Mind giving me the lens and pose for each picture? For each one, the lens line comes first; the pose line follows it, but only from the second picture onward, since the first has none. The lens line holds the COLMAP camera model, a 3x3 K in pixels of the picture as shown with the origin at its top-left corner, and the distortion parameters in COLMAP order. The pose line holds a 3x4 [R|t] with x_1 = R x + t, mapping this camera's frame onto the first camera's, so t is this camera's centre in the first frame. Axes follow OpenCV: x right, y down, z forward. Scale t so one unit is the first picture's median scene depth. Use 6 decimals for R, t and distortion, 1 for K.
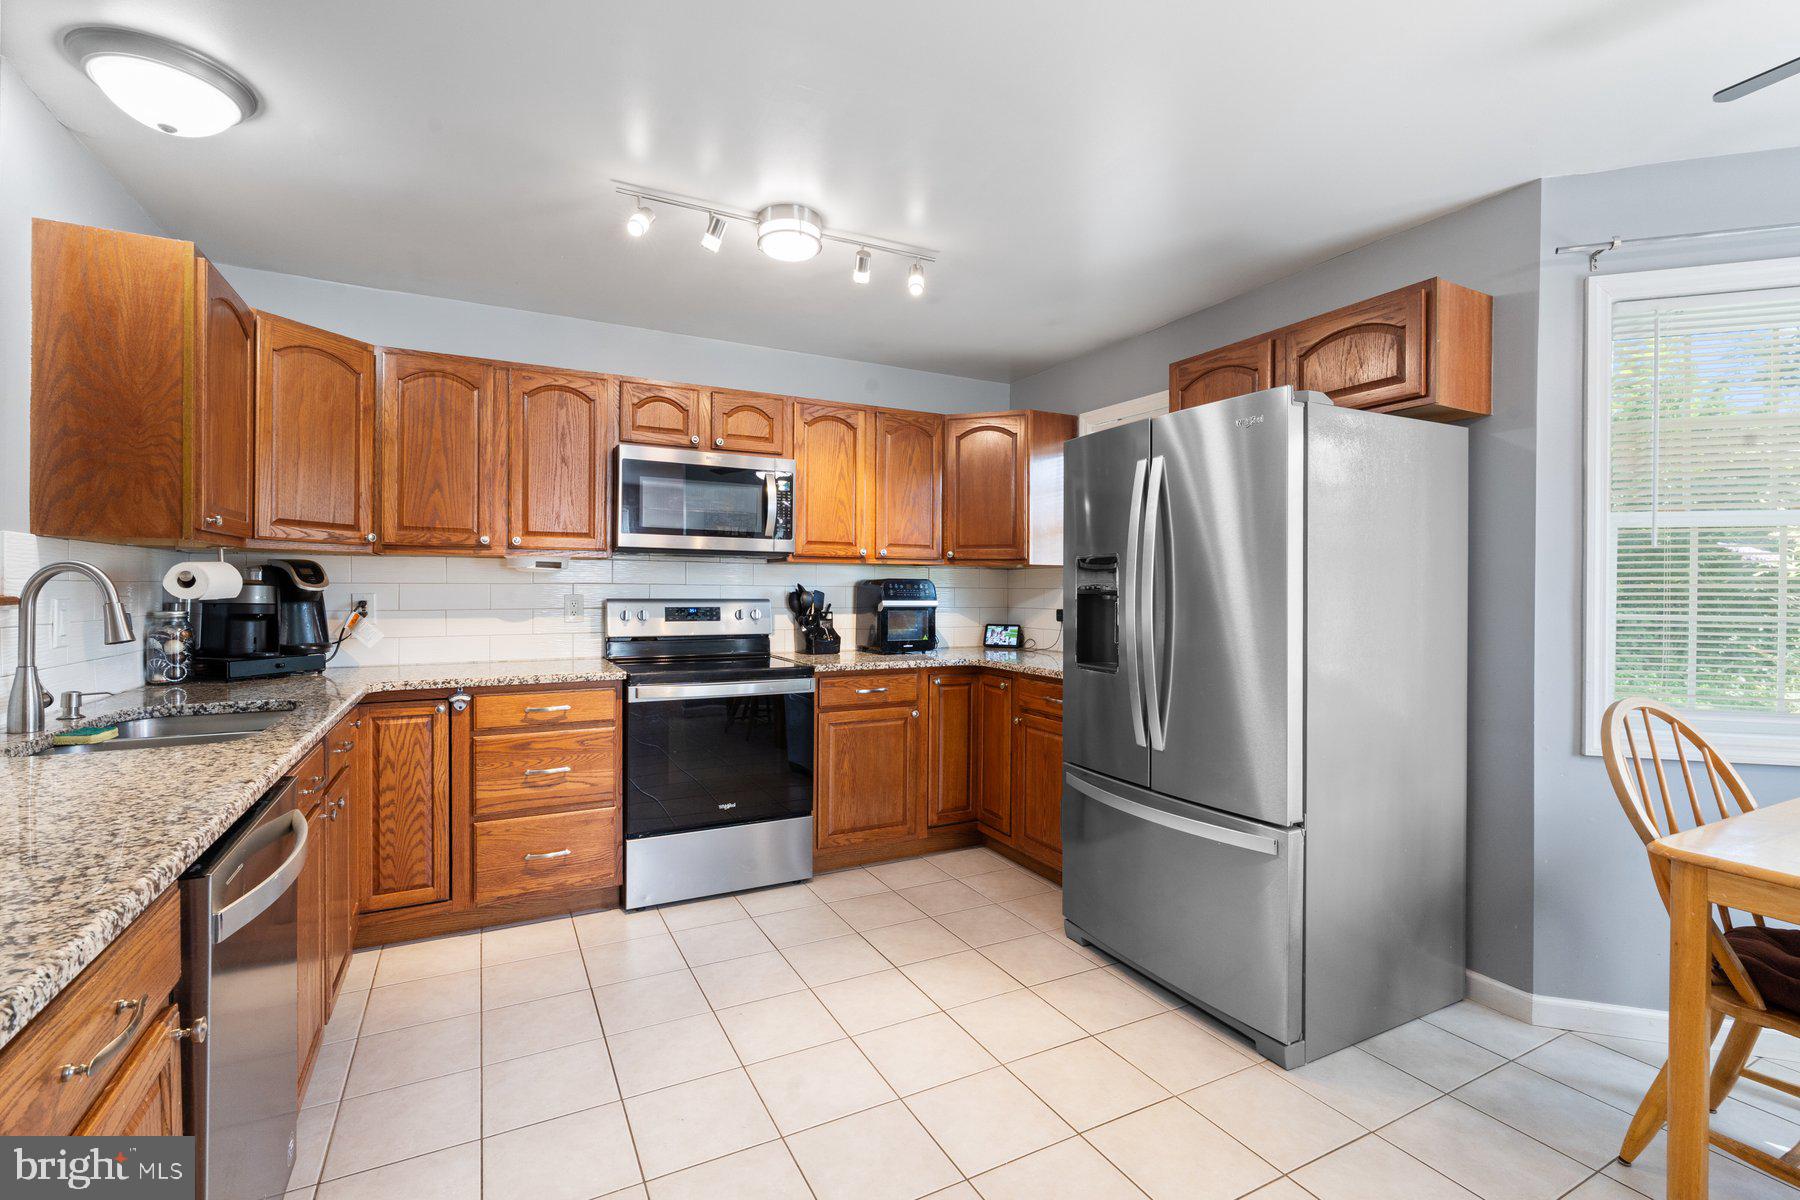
lens RADIAL K [[815.2, 0, 887.3], [0, 815.2, 589.9], [0, 0, 1]] dist [-0.002095, -0.000382]
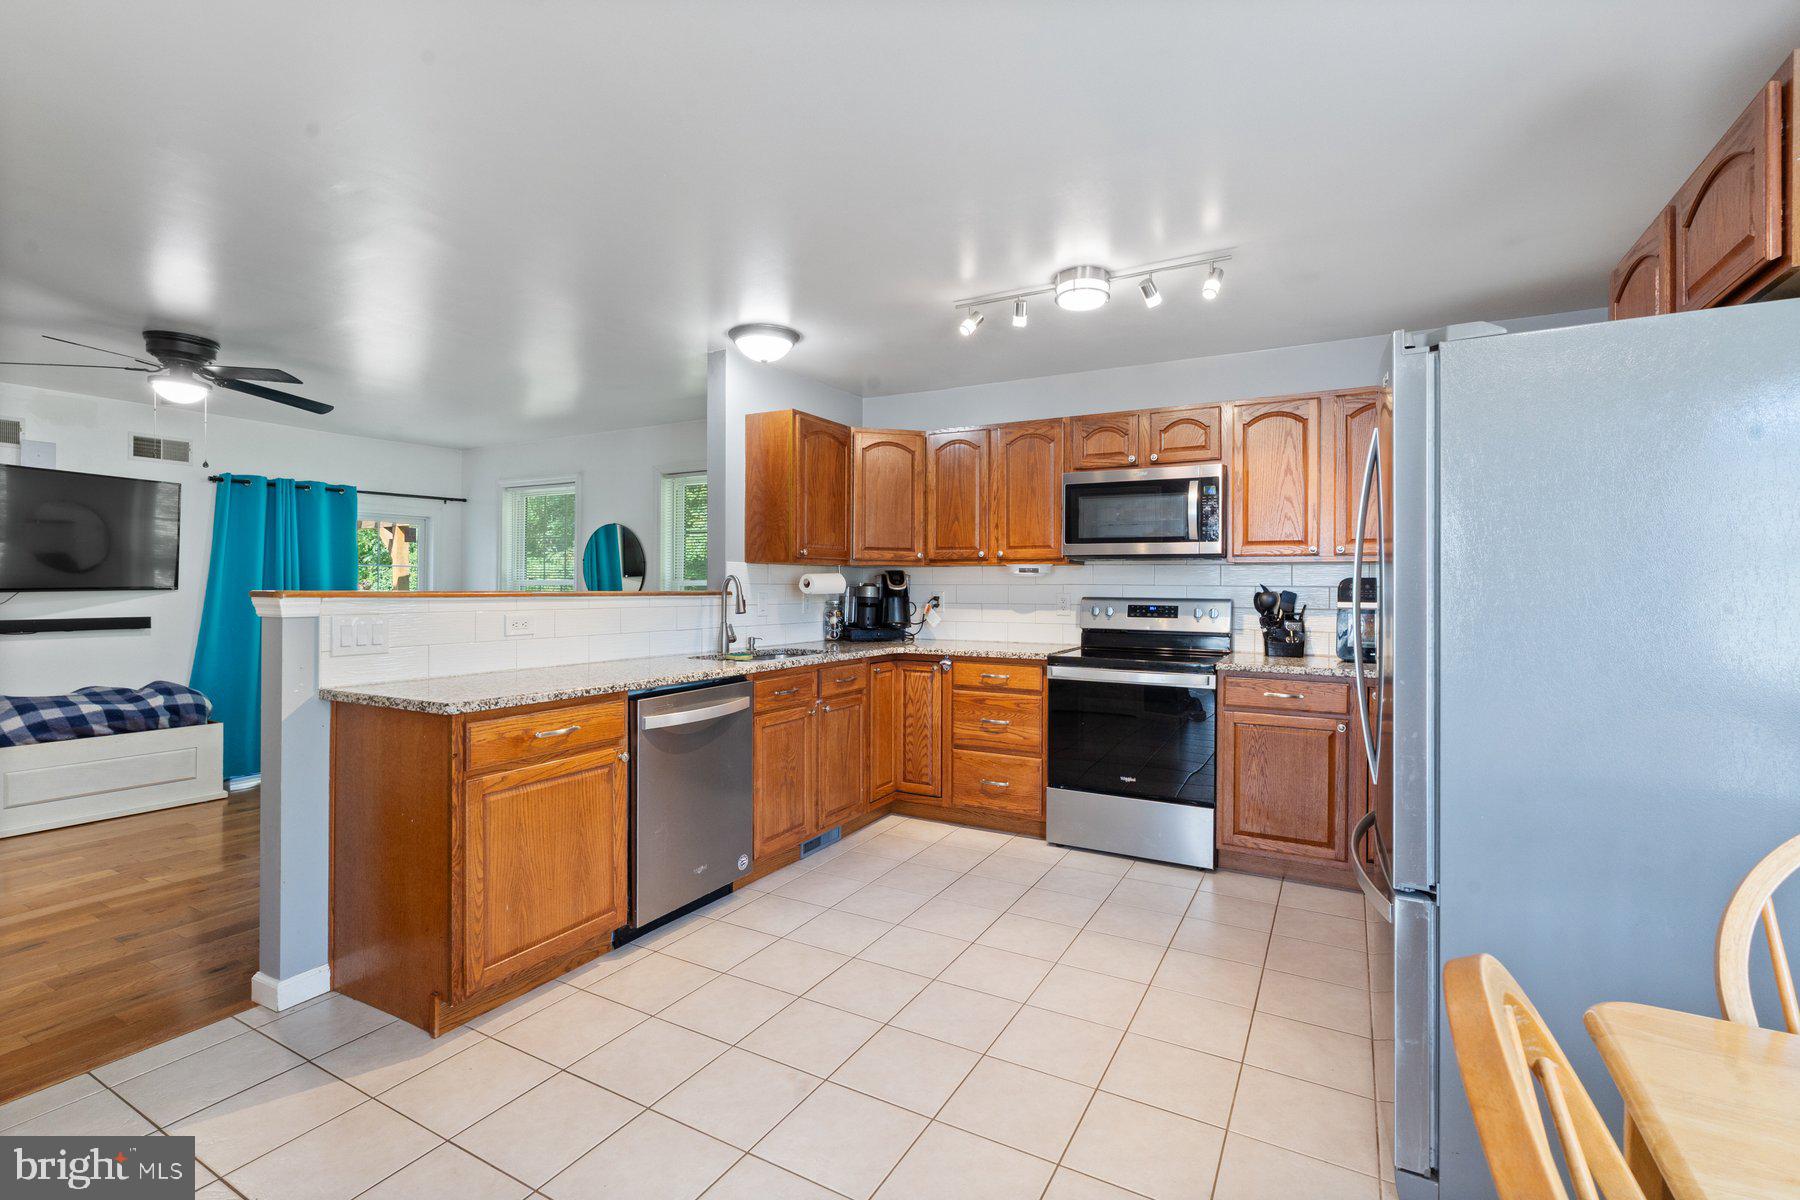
lens RADIAL K [[823.0, 0, 895.3], [0, 823.0, 582.8], [0, 0, 1]] dist [-0.002226, -0.000593]
pose [[0.534535, -0.005897, -0.845126, 0.655931], [-0.003921, 0.999948, -0.009458, 0.002789], [0.845137, 0.008369, 0.534483, 0.117771]]
